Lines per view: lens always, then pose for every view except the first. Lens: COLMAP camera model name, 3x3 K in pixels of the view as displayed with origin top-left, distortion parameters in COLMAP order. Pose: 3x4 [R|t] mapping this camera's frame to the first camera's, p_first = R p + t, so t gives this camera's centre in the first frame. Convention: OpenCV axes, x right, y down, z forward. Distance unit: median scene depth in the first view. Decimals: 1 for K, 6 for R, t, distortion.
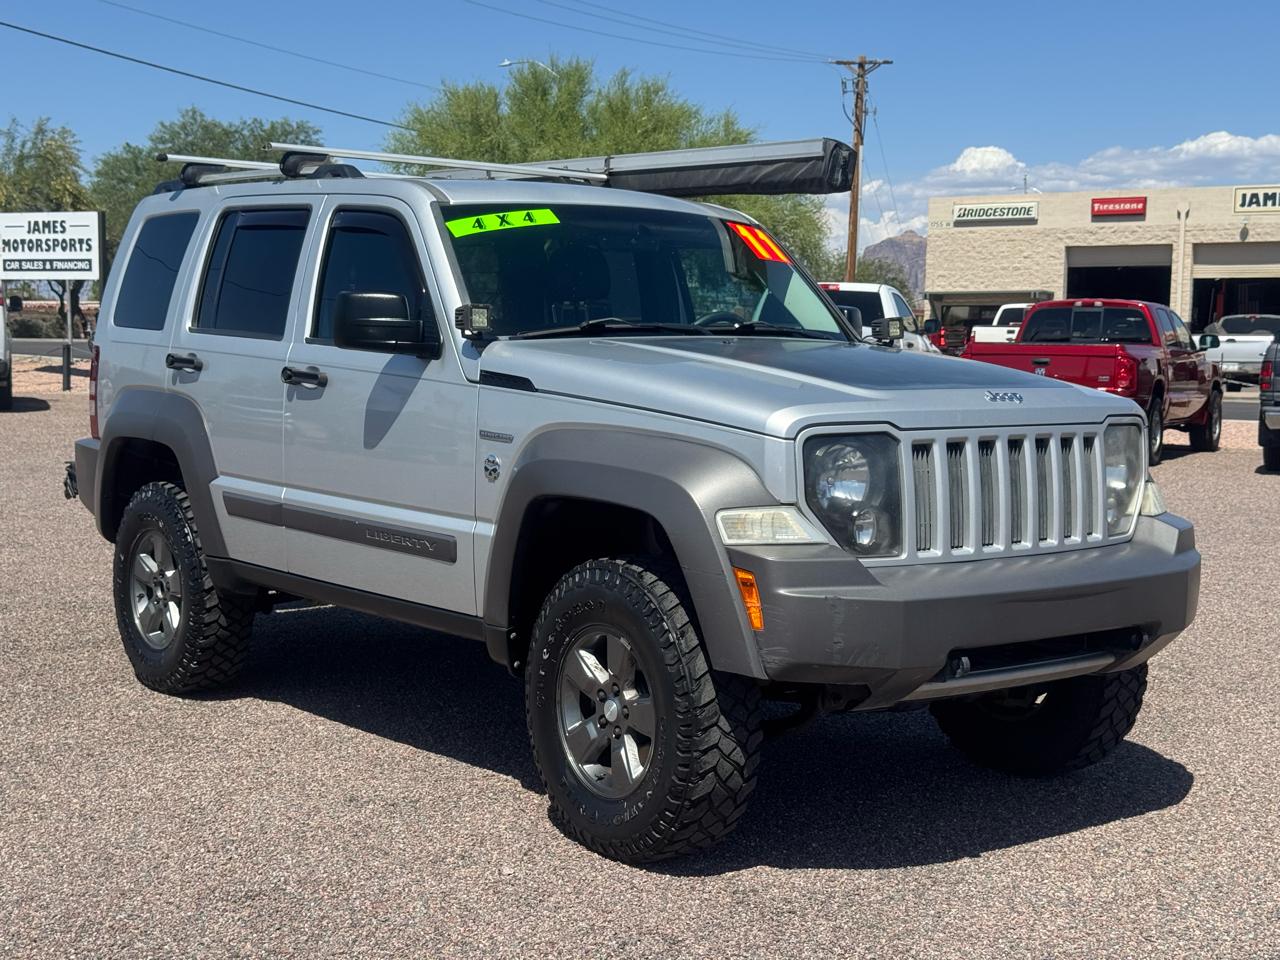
lens RADIAL K [[1759.8, 0, 659.4], [0, 1759.8, 515.5], [0, 0, 1]] dist [0.169039, -0.342437]
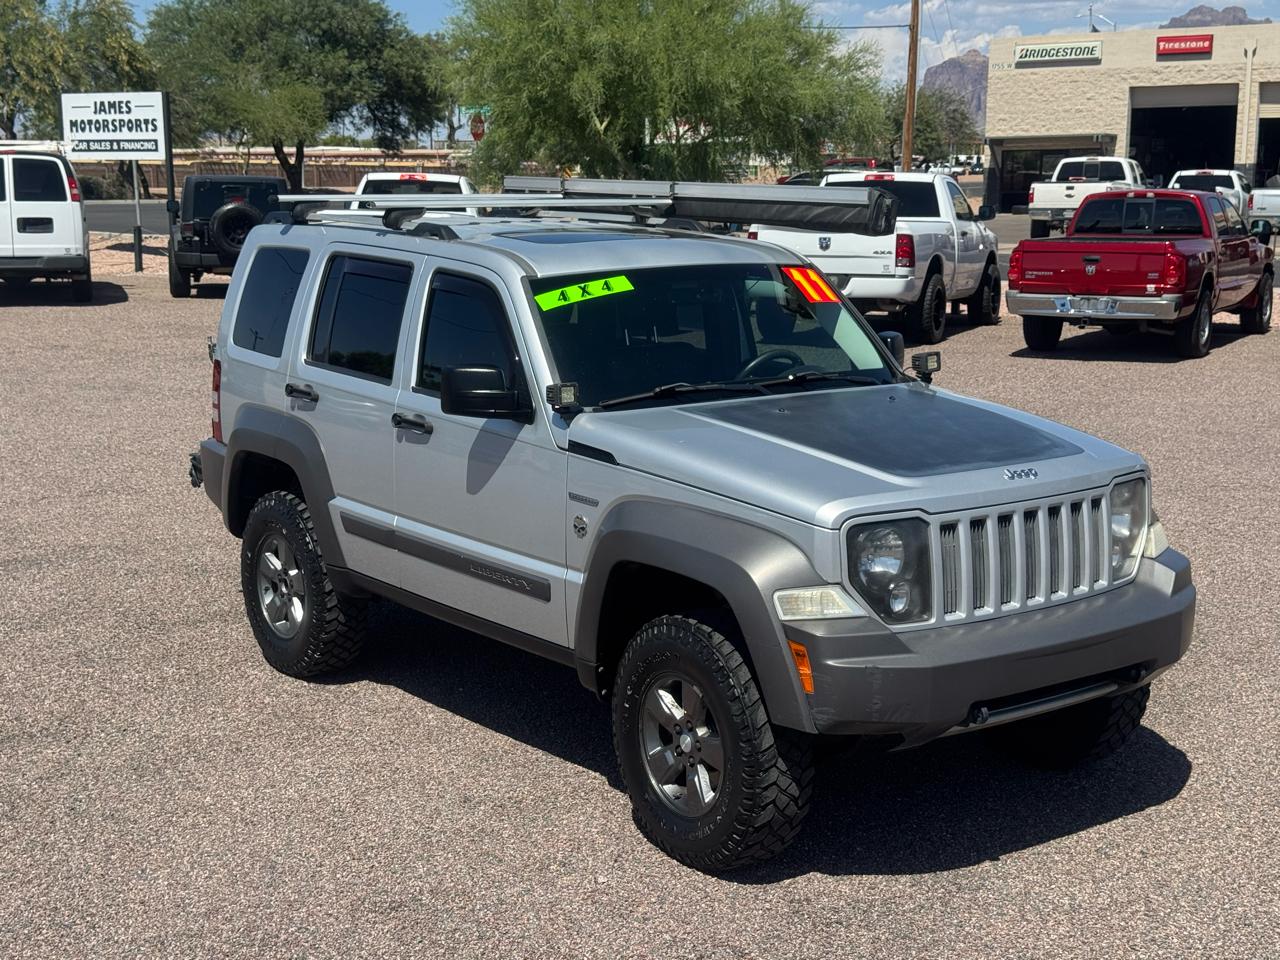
lens RADIAL K [[1773.9, 0, 664.8], [0, 1773.9, 502.8], [0, 0, 1]] dist [0.163603, -0.319057]
pose [[0.999509, -0.009446, -0.029888, -0.003817], [0.012117, 0.995824, 0.090481, -0.139330], [0.028909, -0.090798, 0.995450, -0.155222]]
